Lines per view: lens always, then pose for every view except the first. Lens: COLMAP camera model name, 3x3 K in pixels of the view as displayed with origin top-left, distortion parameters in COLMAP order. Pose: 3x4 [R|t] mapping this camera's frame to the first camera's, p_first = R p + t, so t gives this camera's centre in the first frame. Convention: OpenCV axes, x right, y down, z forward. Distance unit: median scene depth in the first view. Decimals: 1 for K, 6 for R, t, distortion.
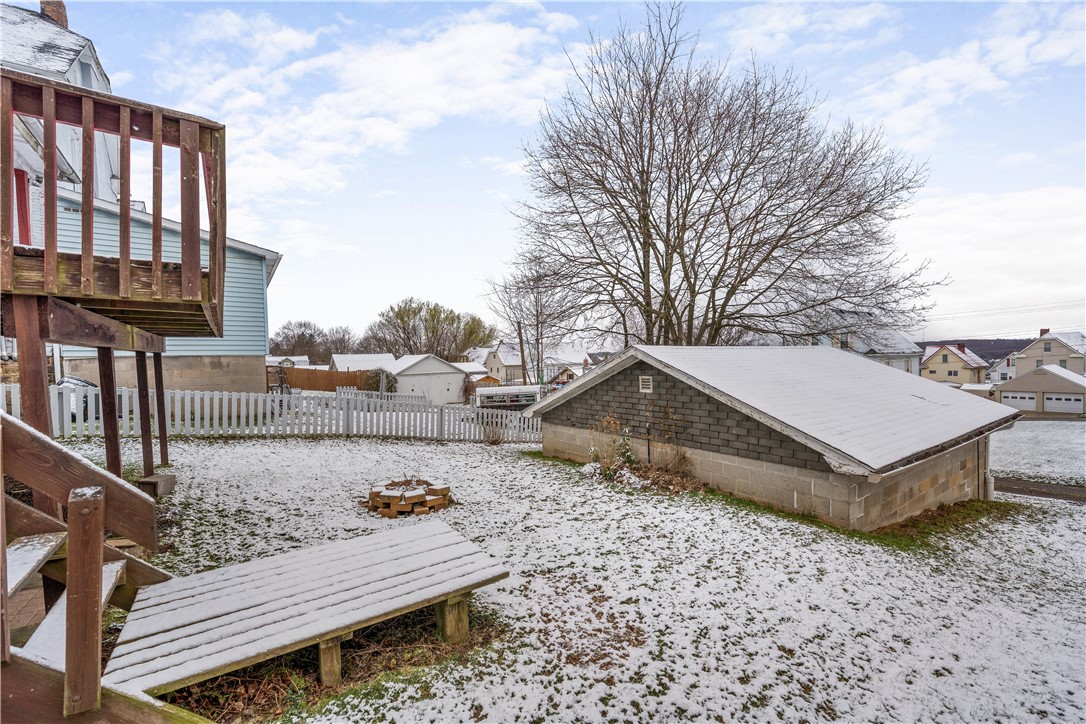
lens RADIAL K [[442.5, 0, 540.0], [0, 442.5, 359.5], [0, 0, 1]] dist [-0.008113, -0.000166]
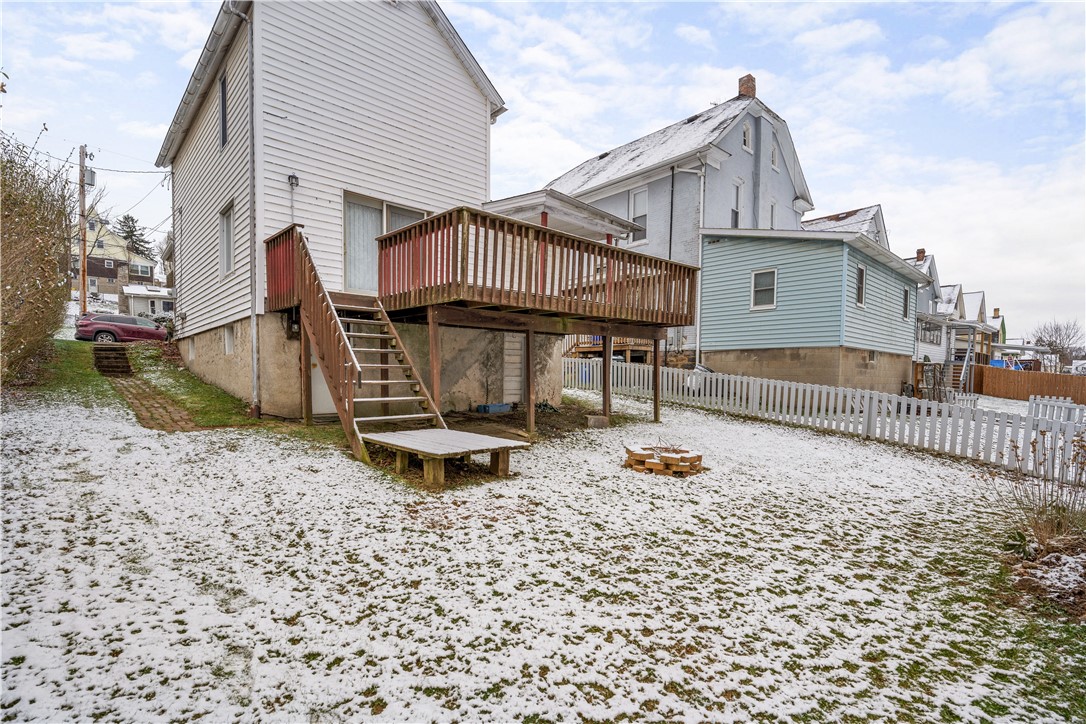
lens RADIAL K [[491.1, 0, 539.6], [0, 491.1, 364.6], [0, 0, 1]] dist [0.000902, 0.000232]
pose [[0.169678, 0.007024, -0.985474, 0.724481], [-0.010391, 0.999932, 0.005338, 0.072418], [0.985445, 0.009335, 0.169740, 0.467745]]
